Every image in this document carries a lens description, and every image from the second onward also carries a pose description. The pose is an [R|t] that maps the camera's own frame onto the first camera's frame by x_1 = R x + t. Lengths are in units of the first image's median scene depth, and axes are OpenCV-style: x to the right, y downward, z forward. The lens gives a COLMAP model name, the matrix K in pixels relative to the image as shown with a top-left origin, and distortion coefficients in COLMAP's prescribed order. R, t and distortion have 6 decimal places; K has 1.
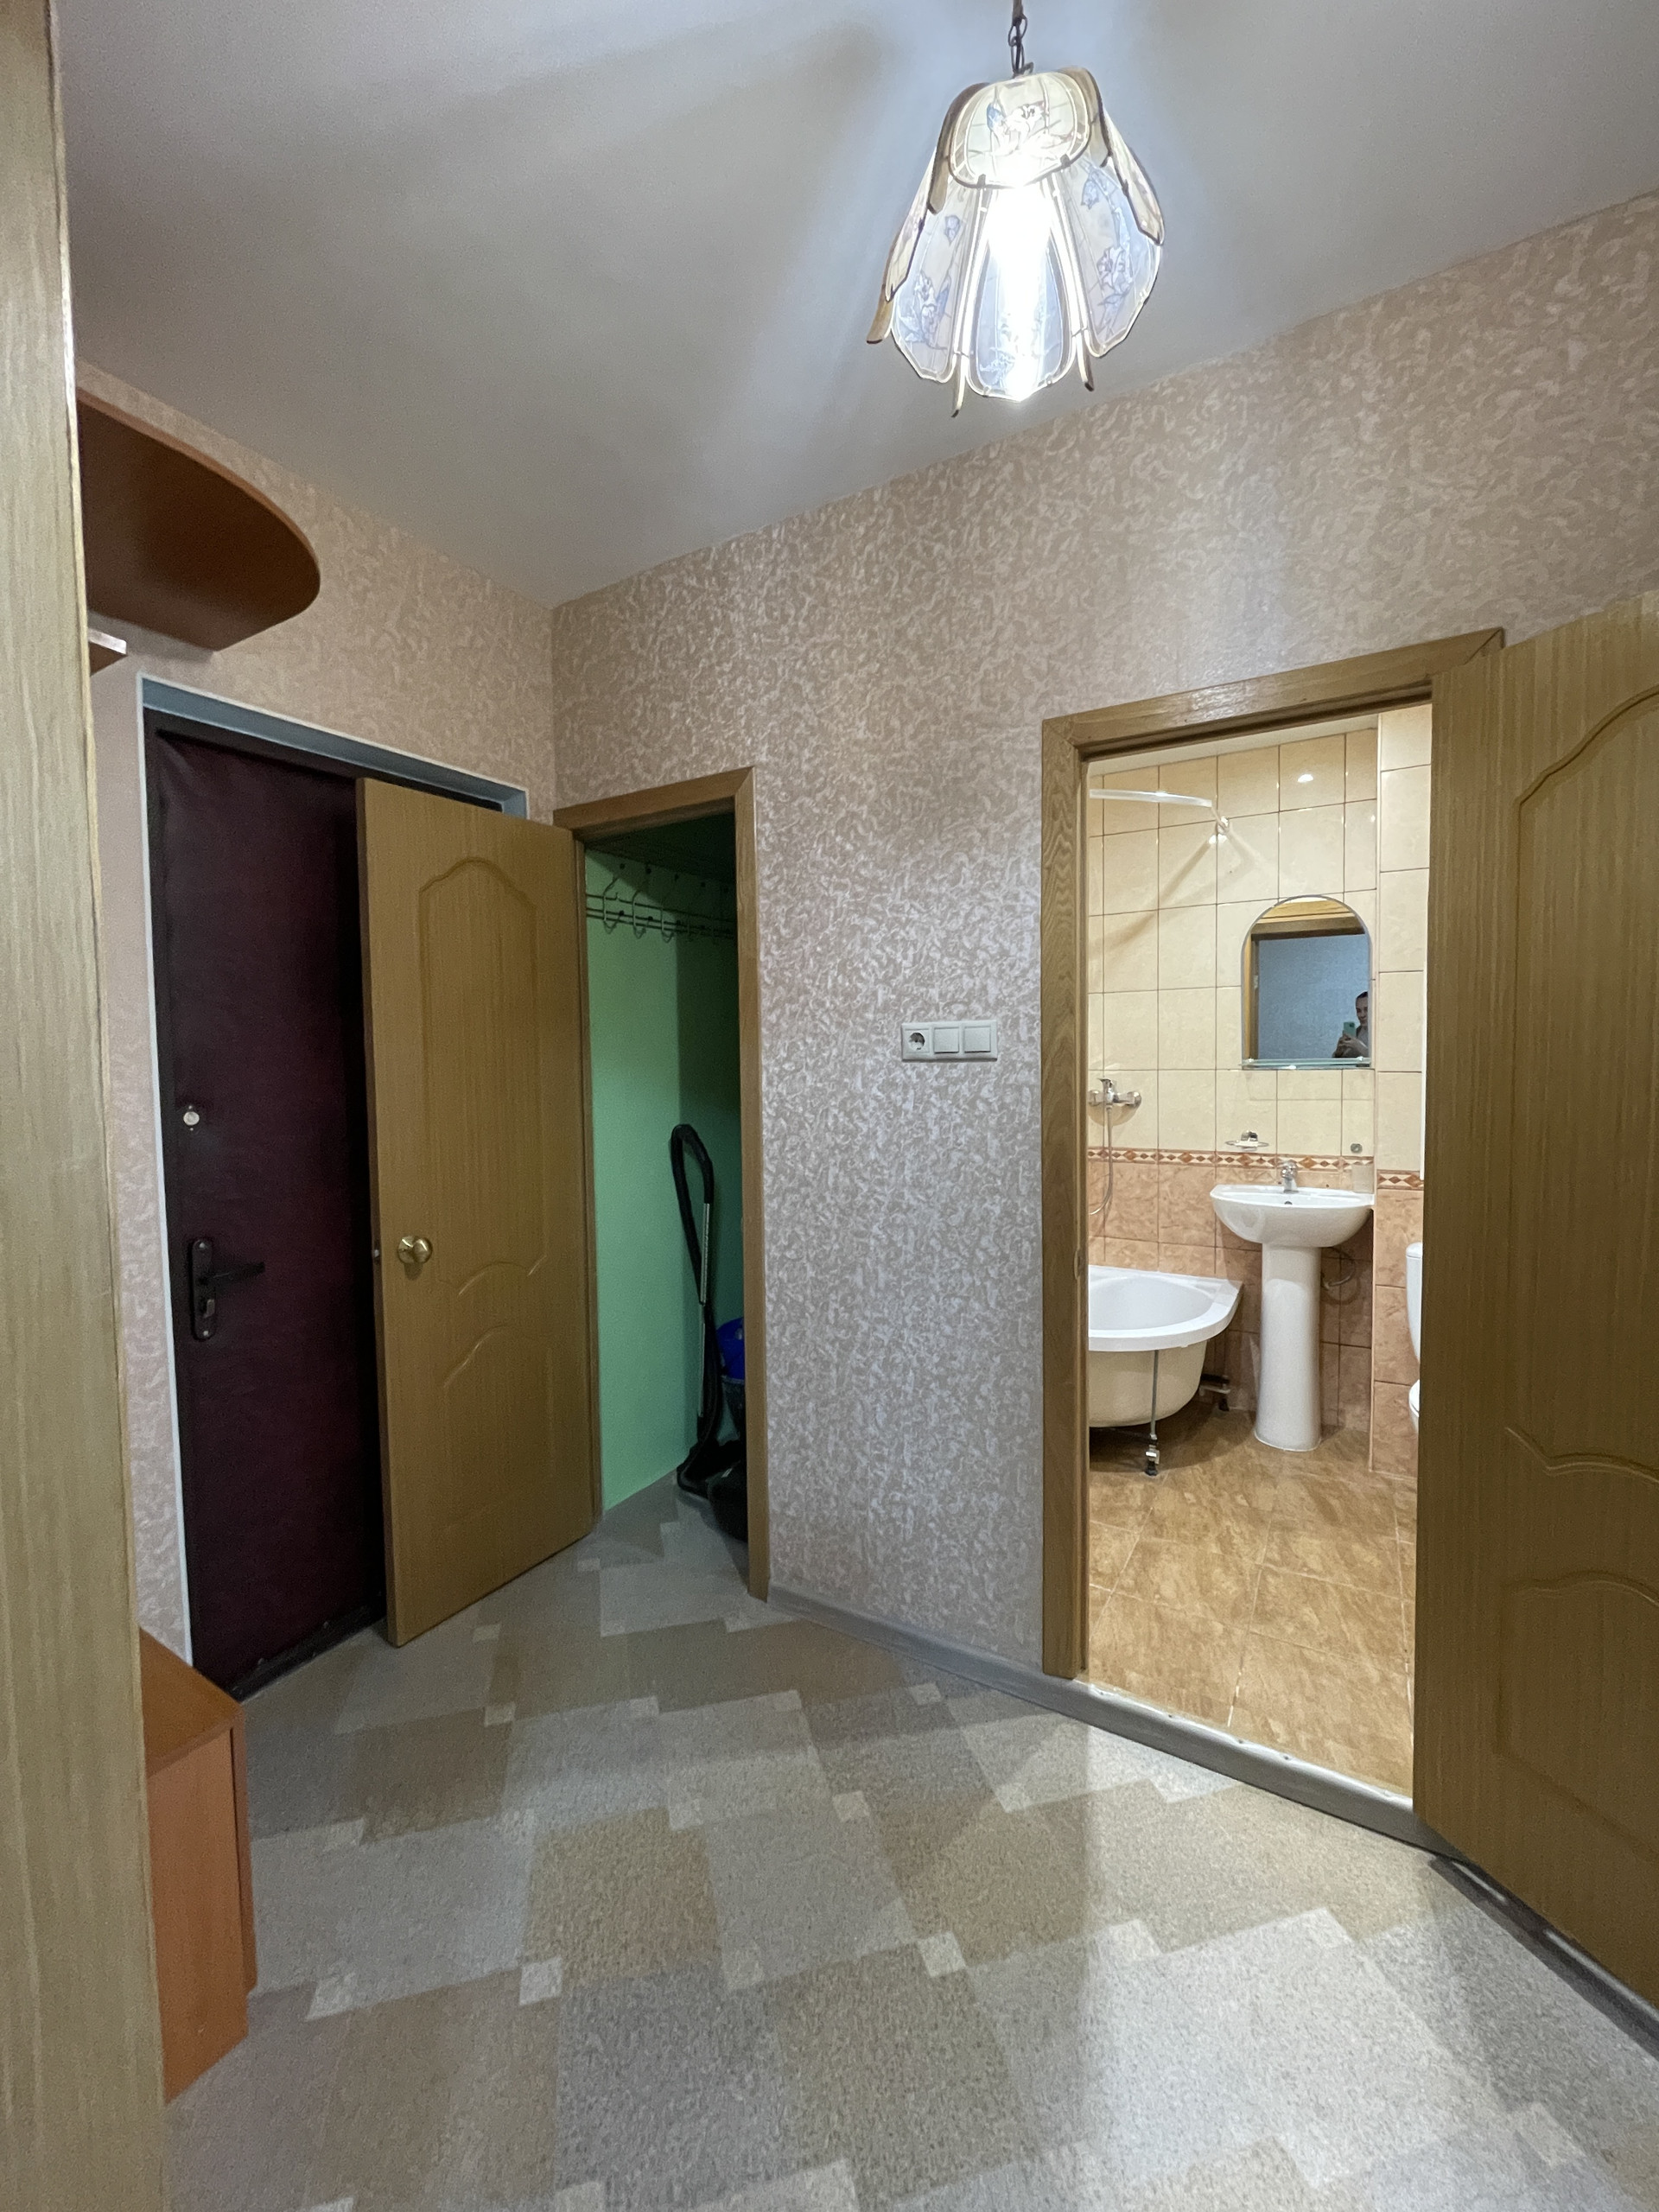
lens RADIAL K [[890.8, 0, 824.7], [0, 890.8, 1095.4], [0, 0, 1]] dist [-0.003317, 0.000734]
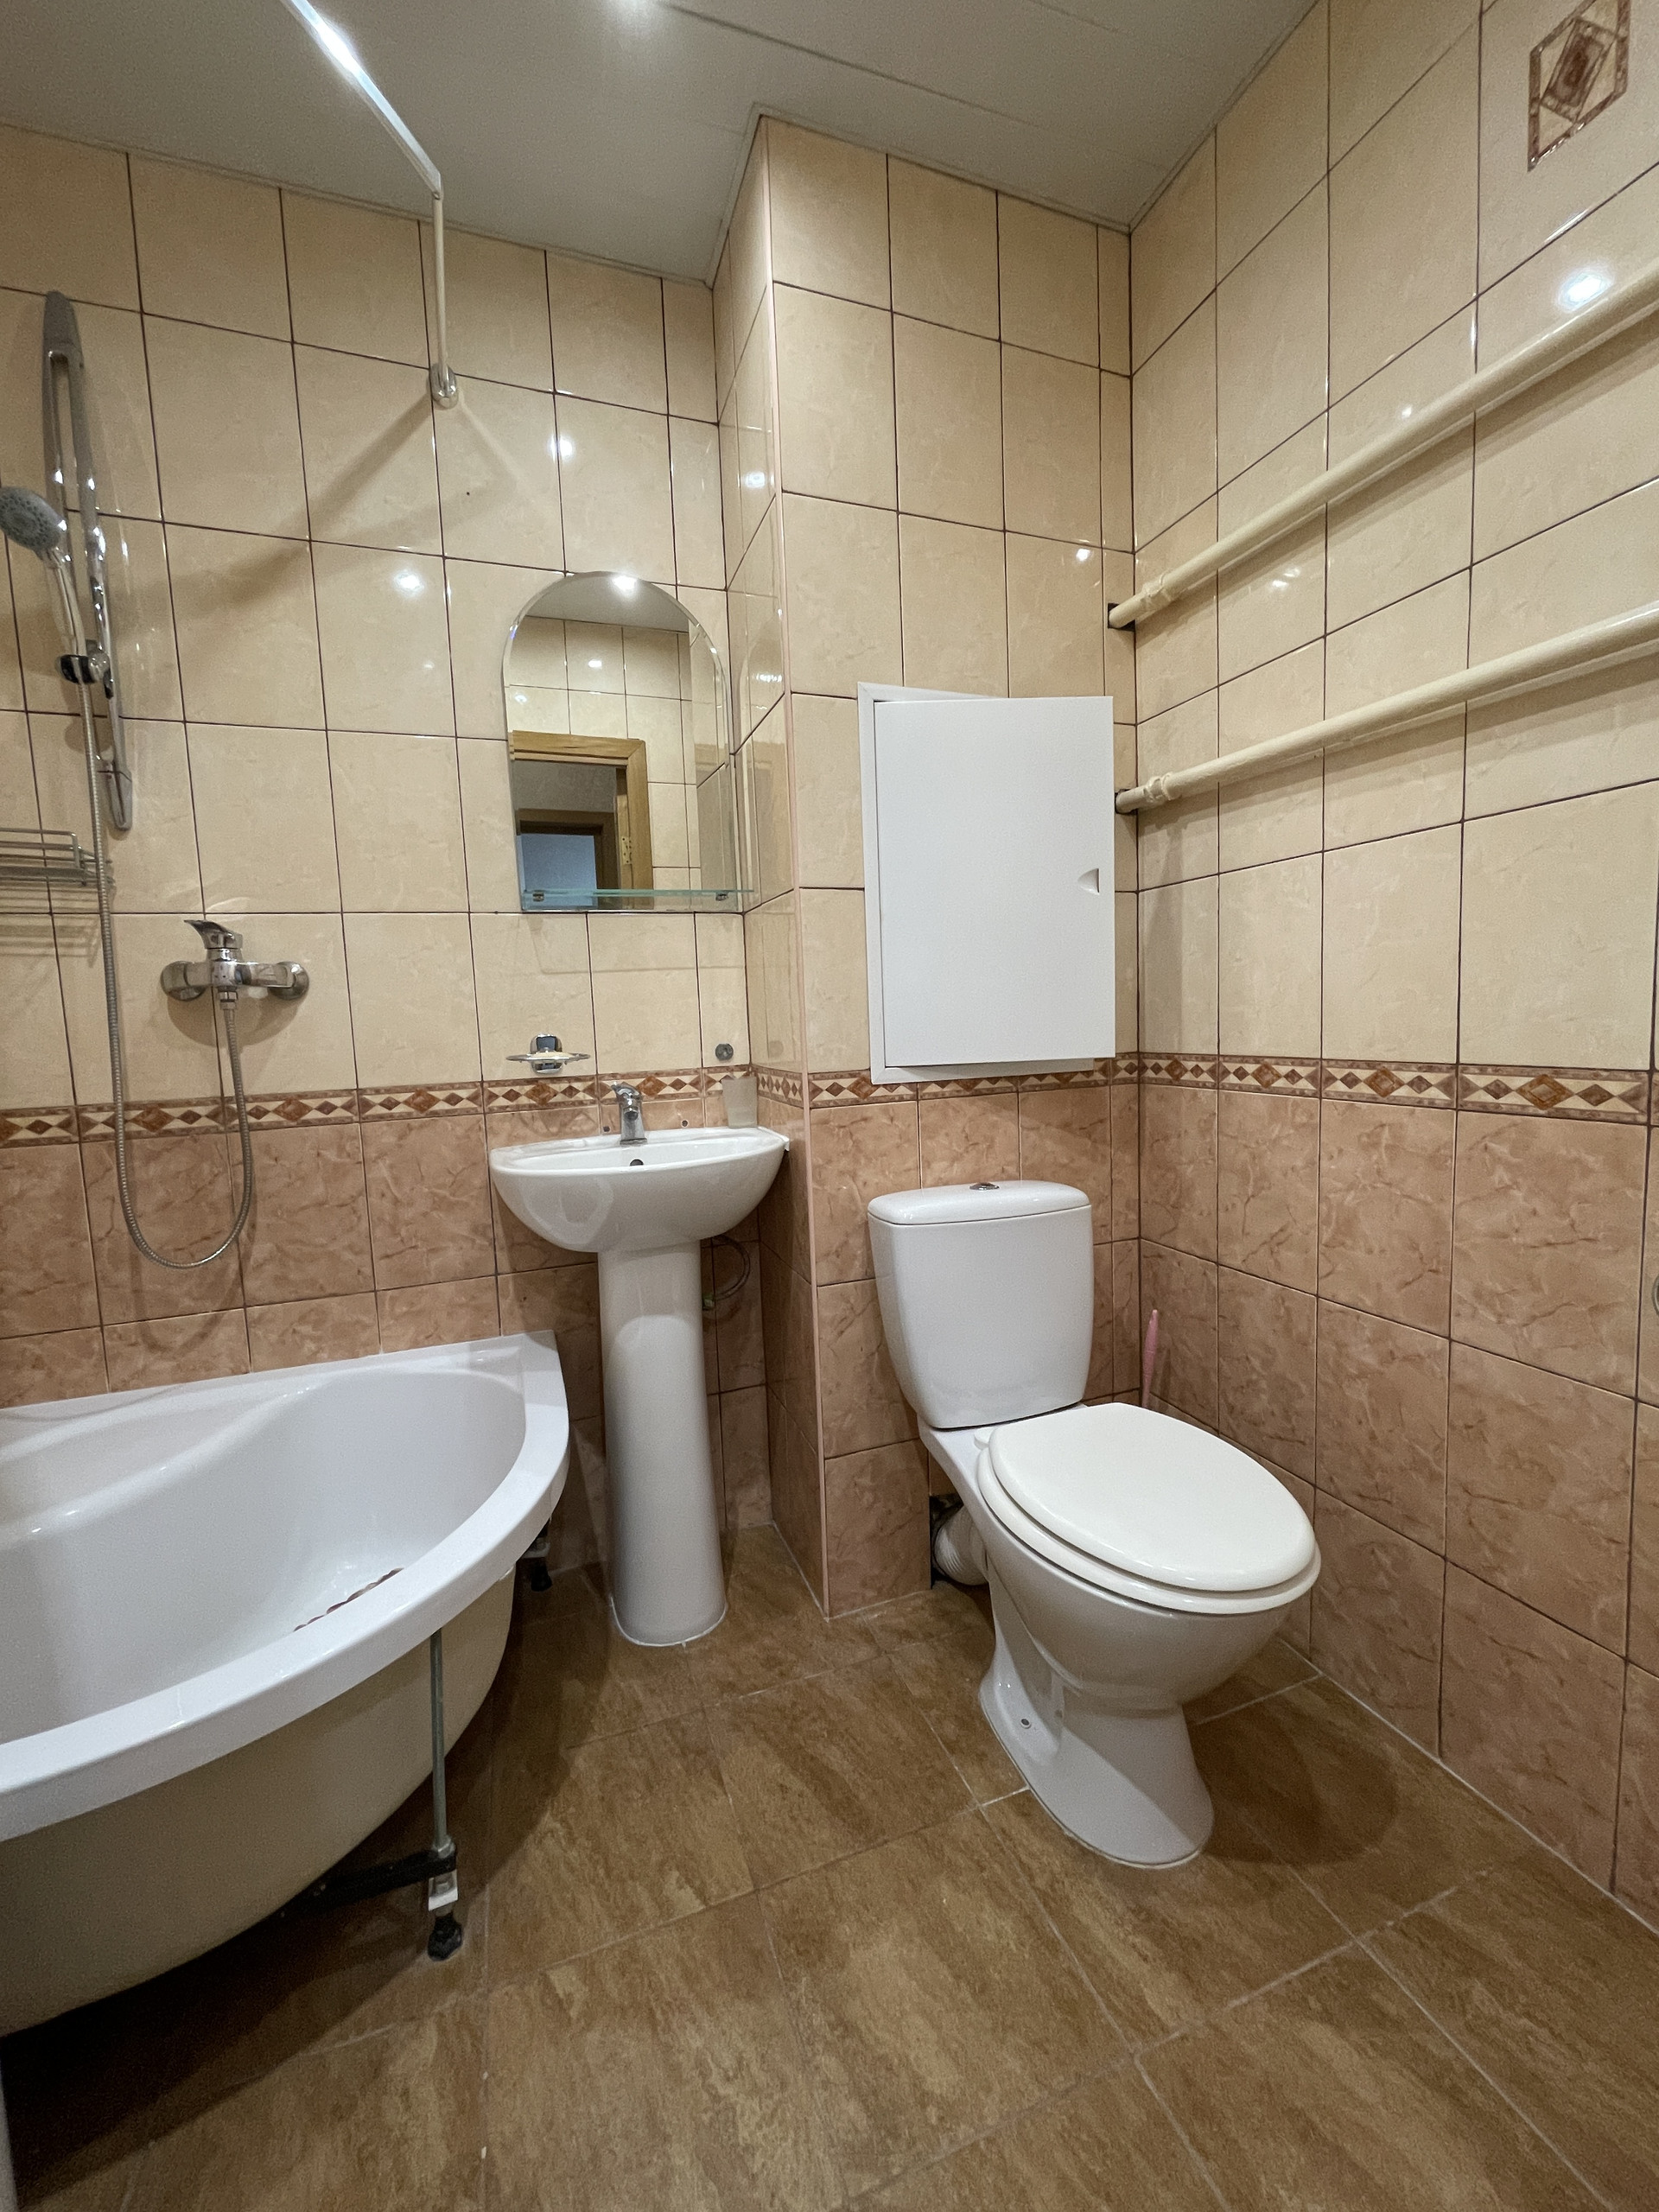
lens RADIAL K [[890.8, 0, 824.7], [0, 890.8, 1095.4], [0, 0, 1]] dist [-0.003317, 0.000734]
pose [[0.628711, -0.077871, 0.773731, 0.184294], [0.067242, 0.996691, 0.045671, 0.062806], [-0.774727, 0.023313, 0.631866, 0.564678]]
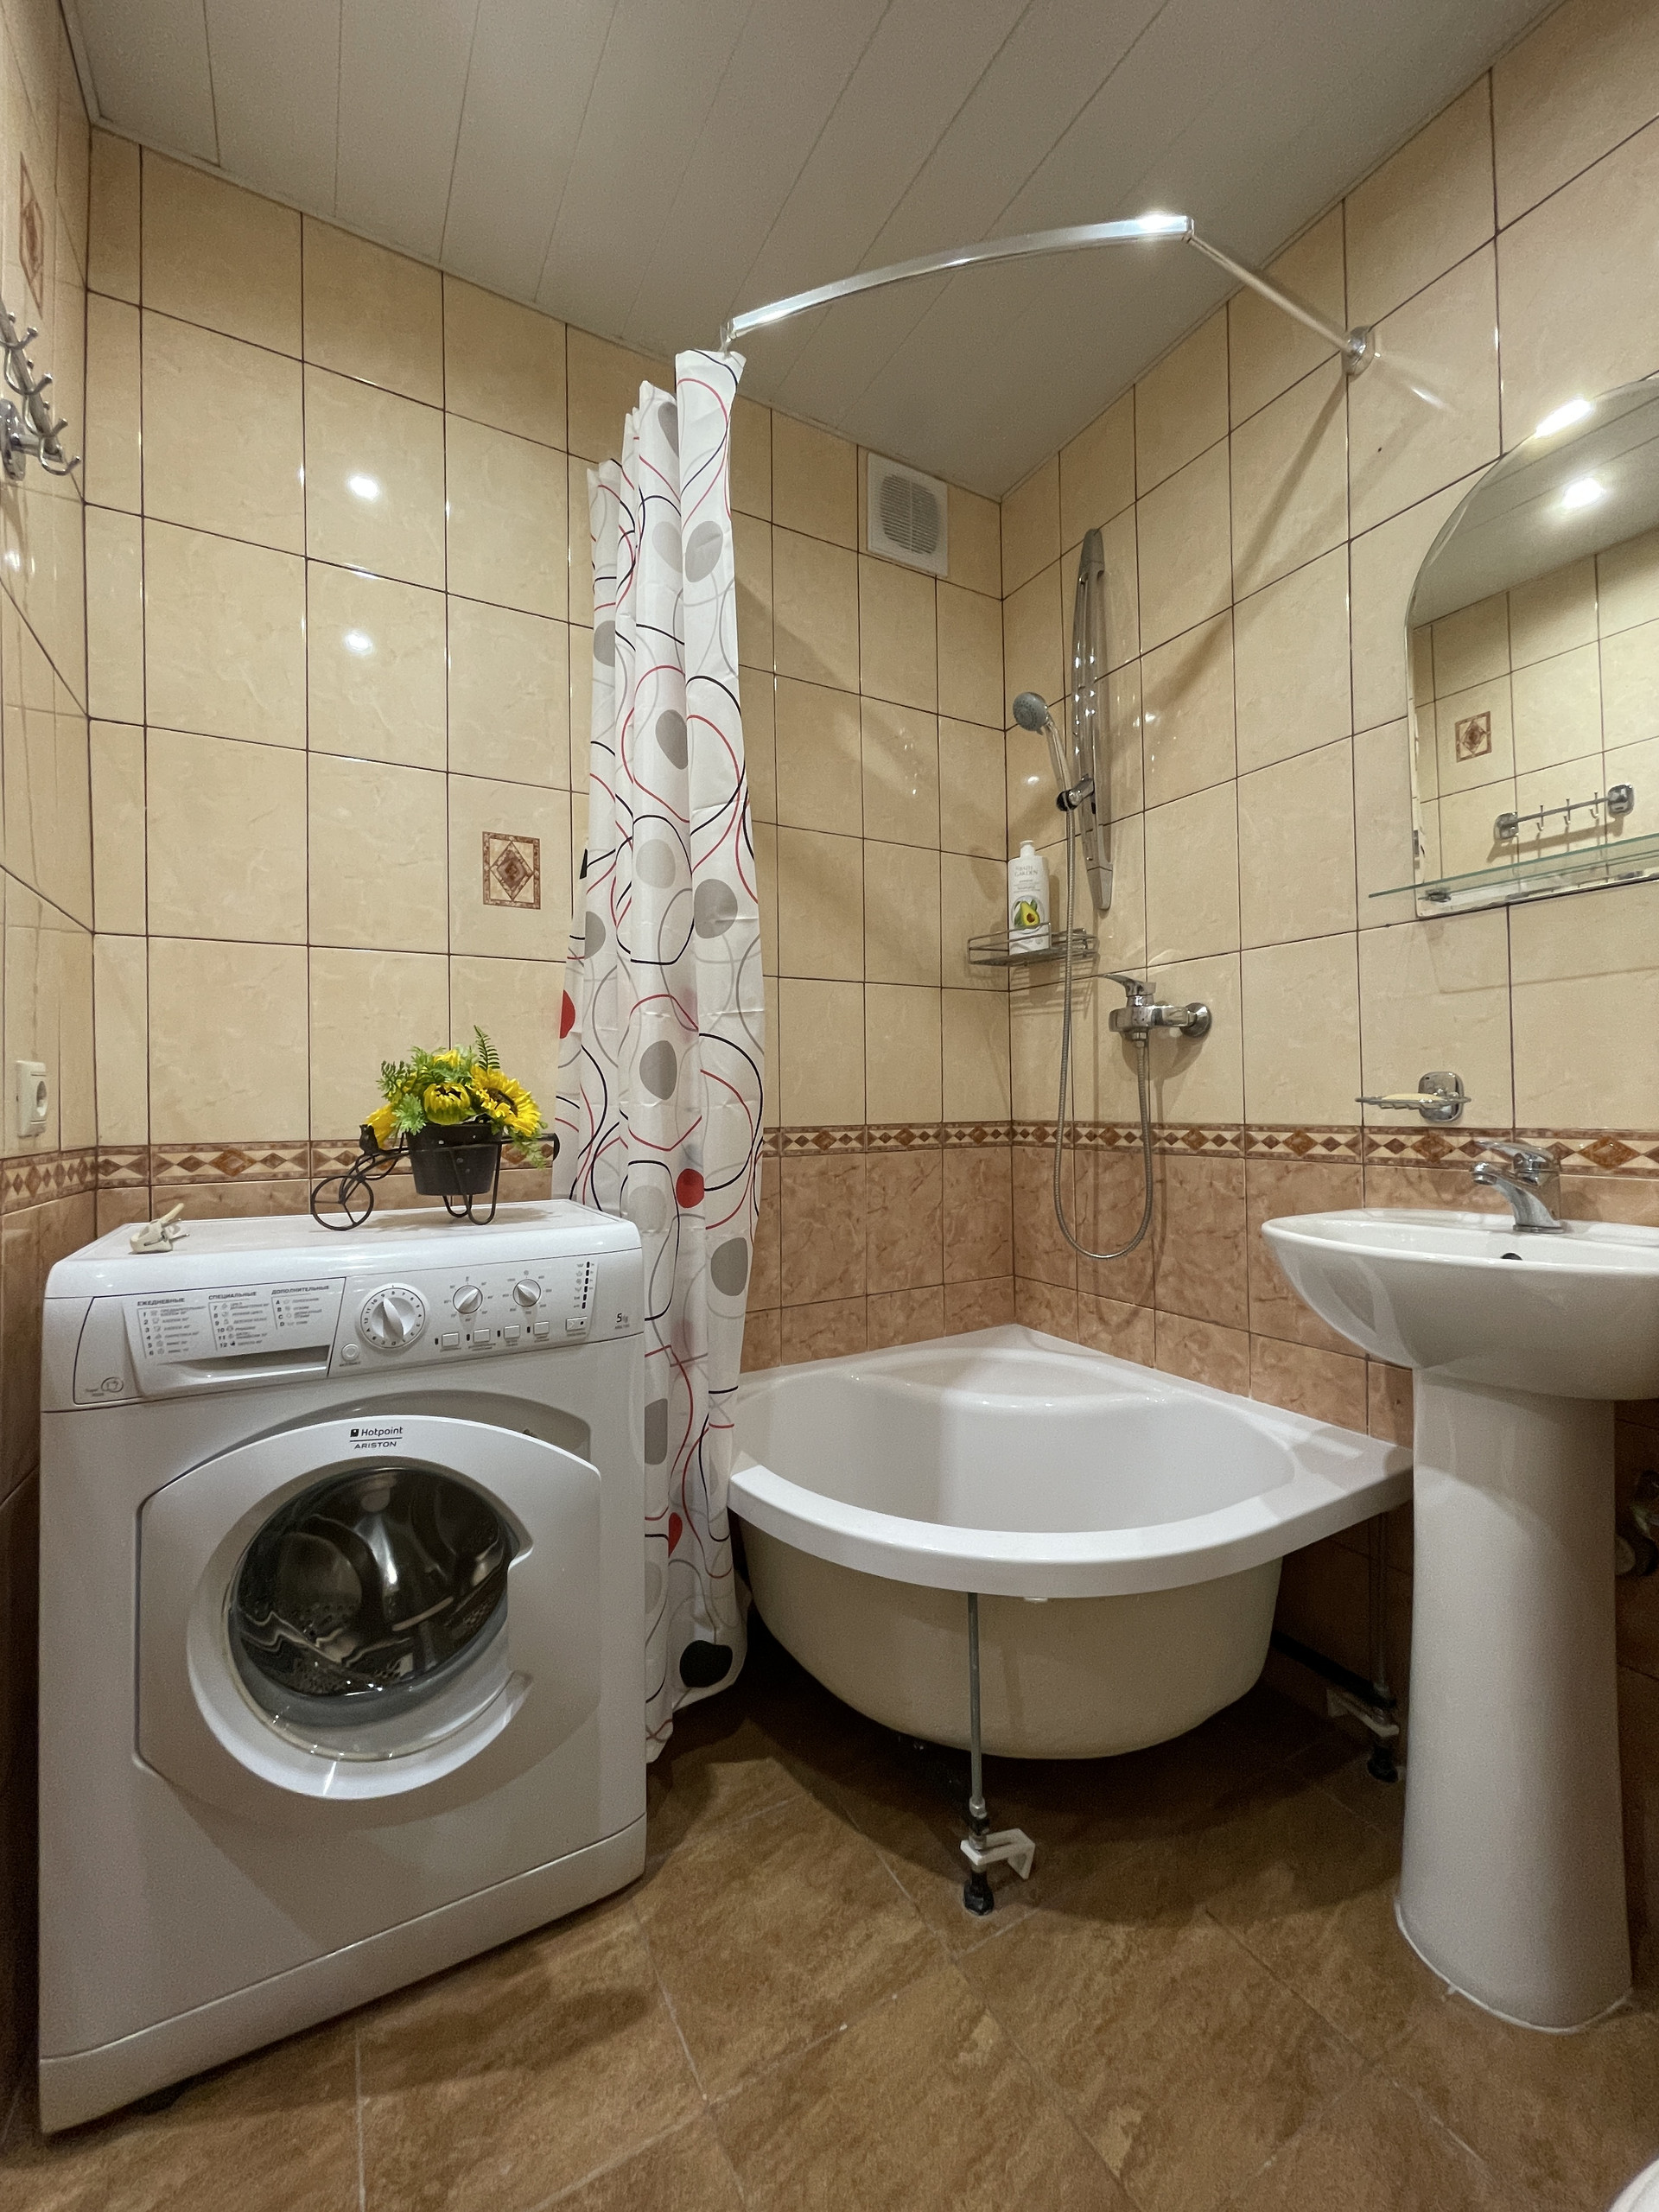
lens RADIAL K [[890.8, 0, 824.7], [0, 890.8, 1095.4], [0, 0, 1]] dist [-0.003317, 0.000734]
pose [[0.870799, 0.002776, -0.491632, 0.440423], [-0.026766, 0.998769, -0.041771, 0.075031], [0.490911, 0.049533, 0.869801, 0.533295]]
